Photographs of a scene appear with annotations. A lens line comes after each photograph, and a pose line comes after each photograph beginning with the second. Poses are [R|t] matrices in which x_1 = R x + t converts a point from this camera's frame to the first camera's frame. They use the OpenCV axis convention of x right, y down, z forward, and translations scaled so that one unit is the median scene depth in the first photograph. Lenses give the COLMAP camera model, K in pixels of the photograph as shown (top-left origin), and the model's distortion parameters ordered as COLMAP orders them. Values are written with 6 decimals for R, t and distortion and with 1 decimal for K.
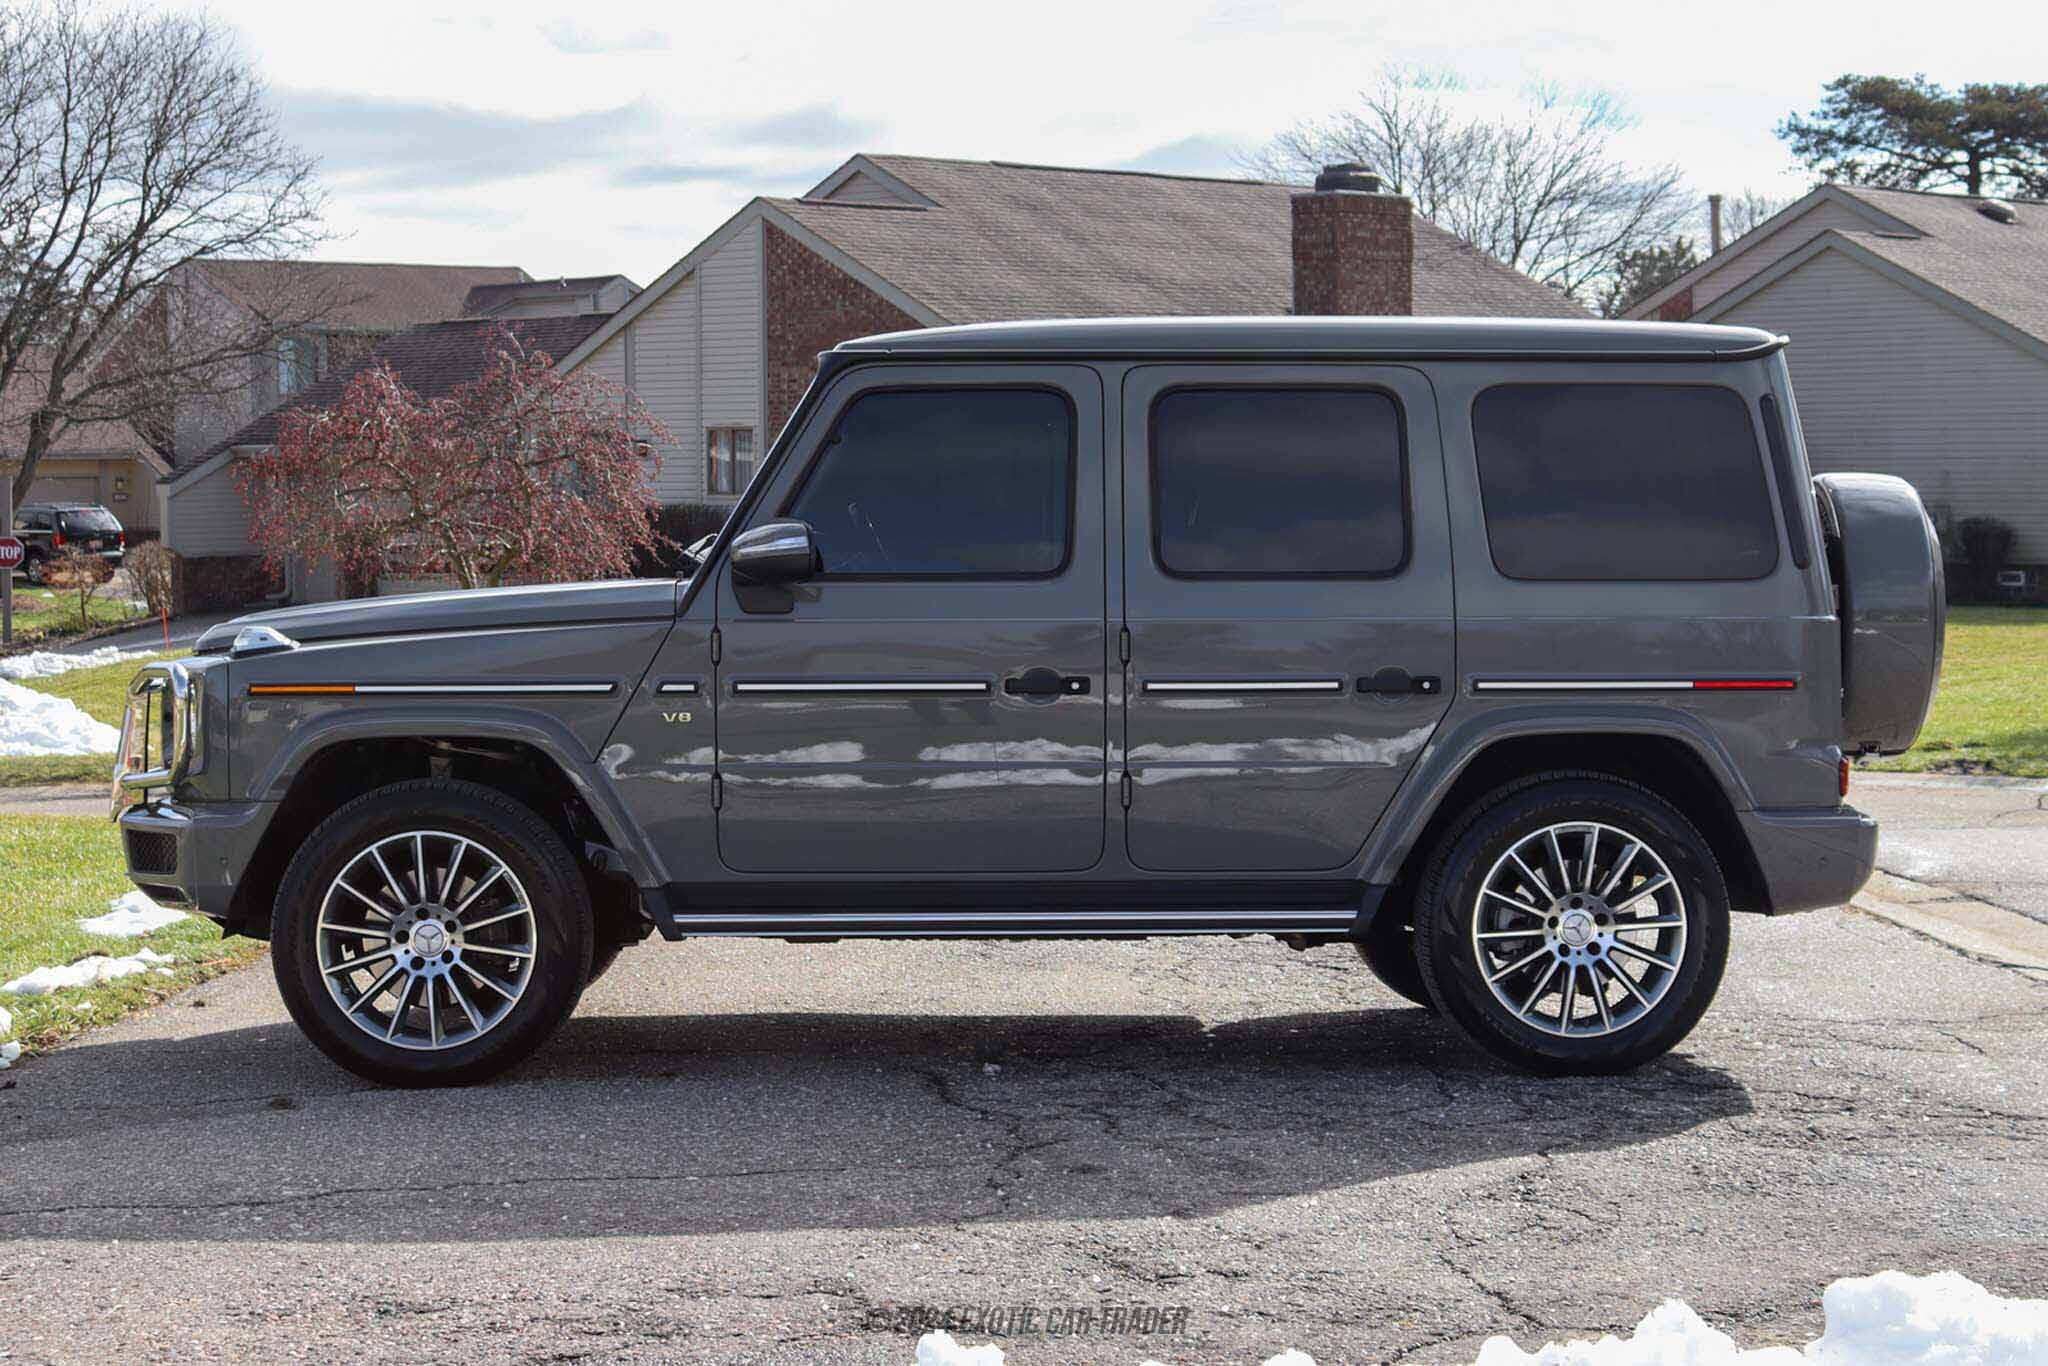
lens RADIAL K [[3119.1, 0, 1024.0], [0, 3119.1, 683.0], [0, 0, 1]] dist [-0.044334, -0.023447]
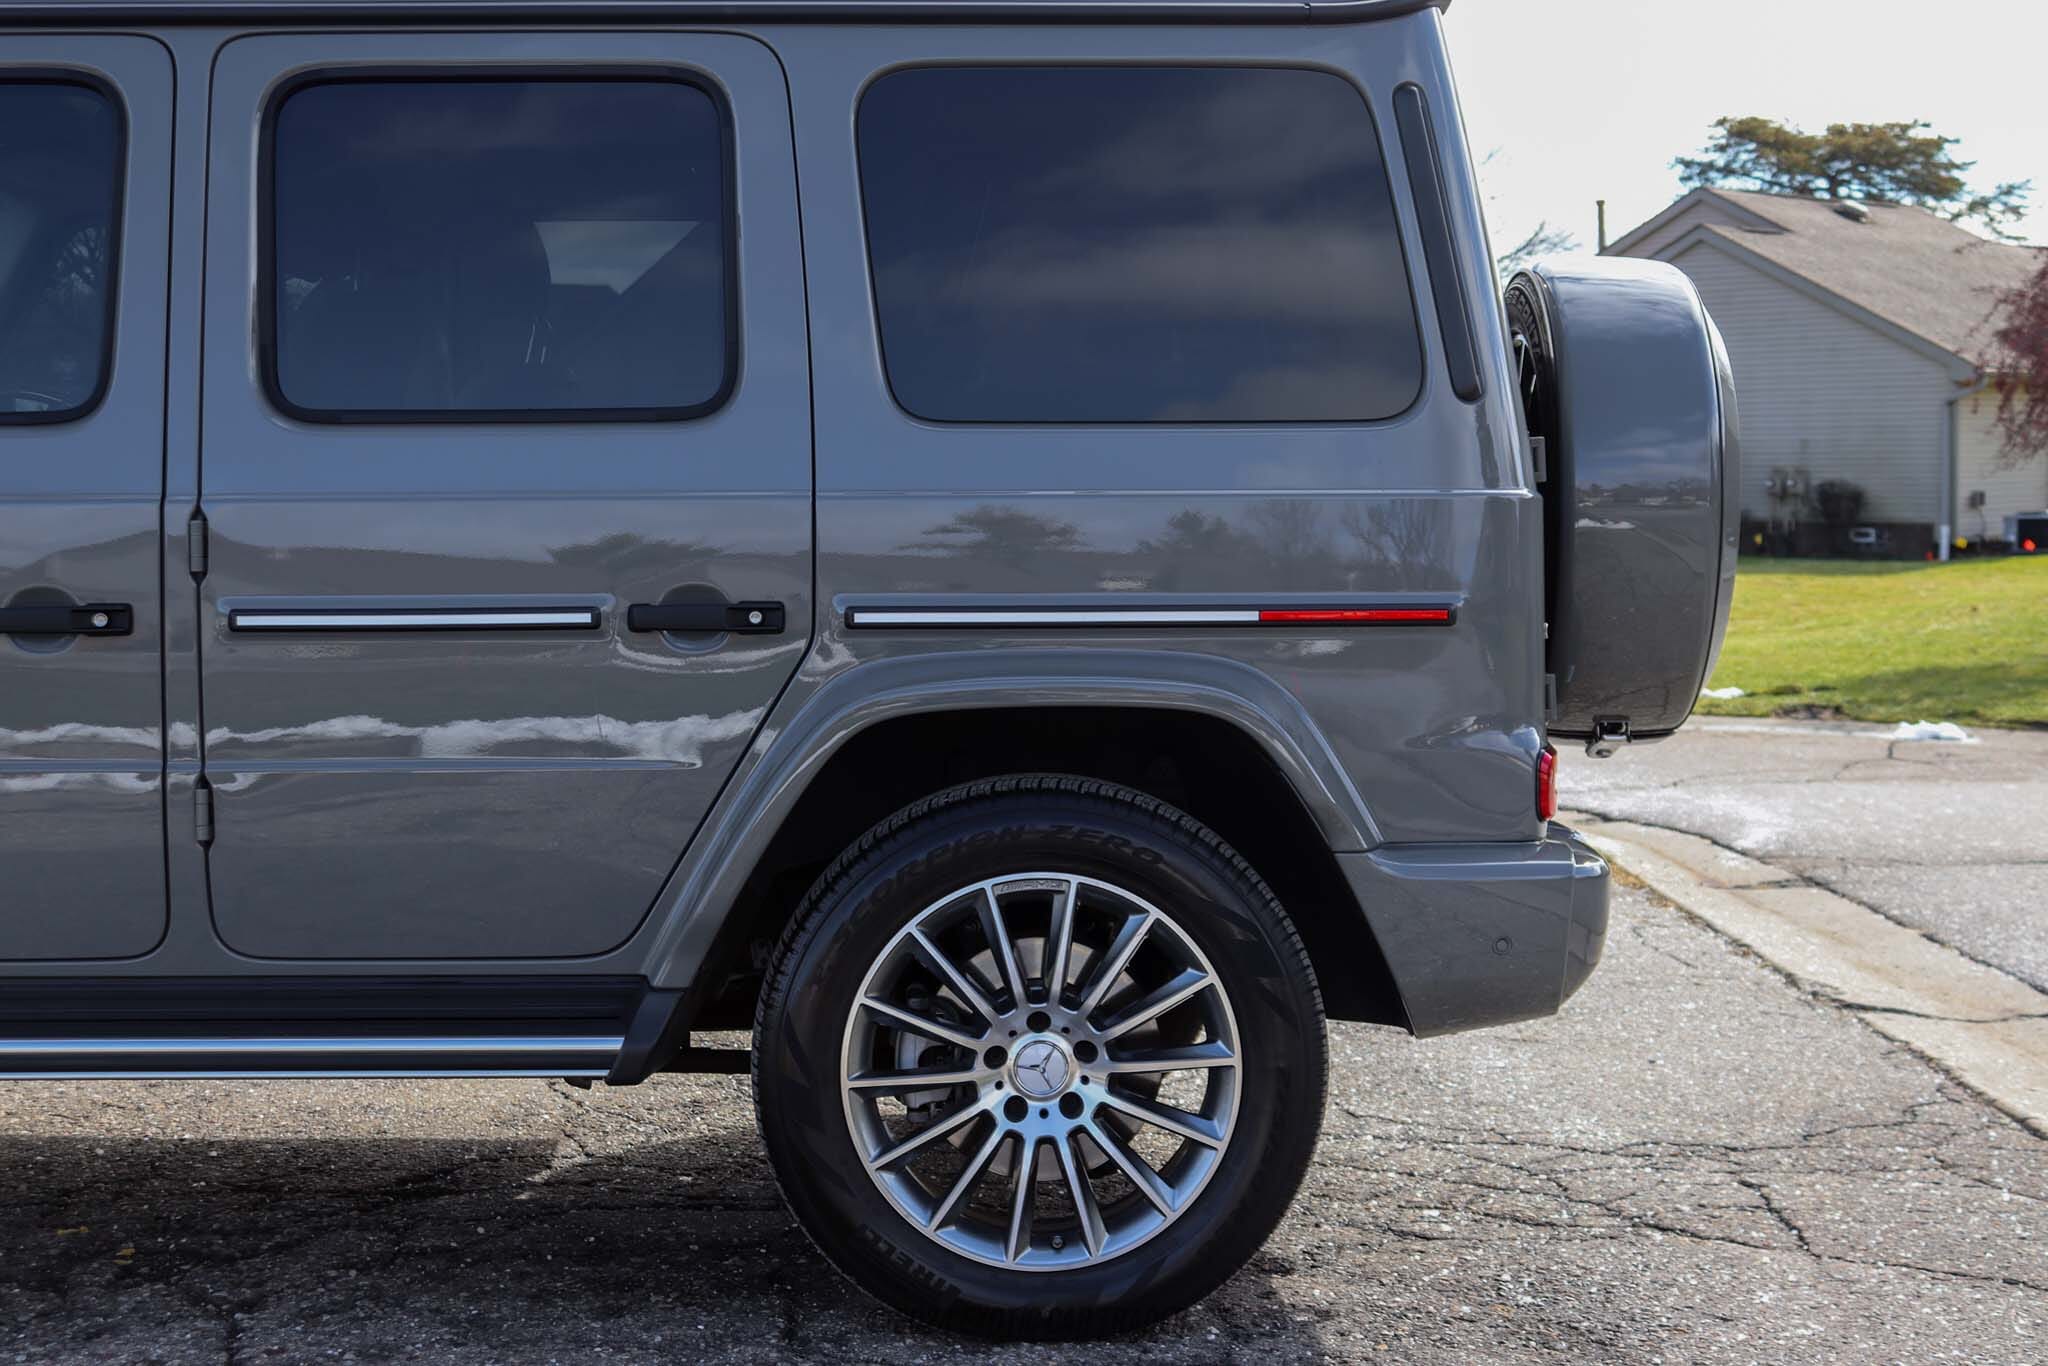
lens RADIAL K [[2447.6, 0, 1024.0], [0, 2447.6, 683.0], [0, 0, 1]] dist [-0.024591, -0.035467]
pose [[0.999732, -0.000749, -0.023159, 0.175588], [0.001241, 0.999774, 0.021225, 0.002878], [0.023137, -0.021248, 0.999506, 0.548897]]
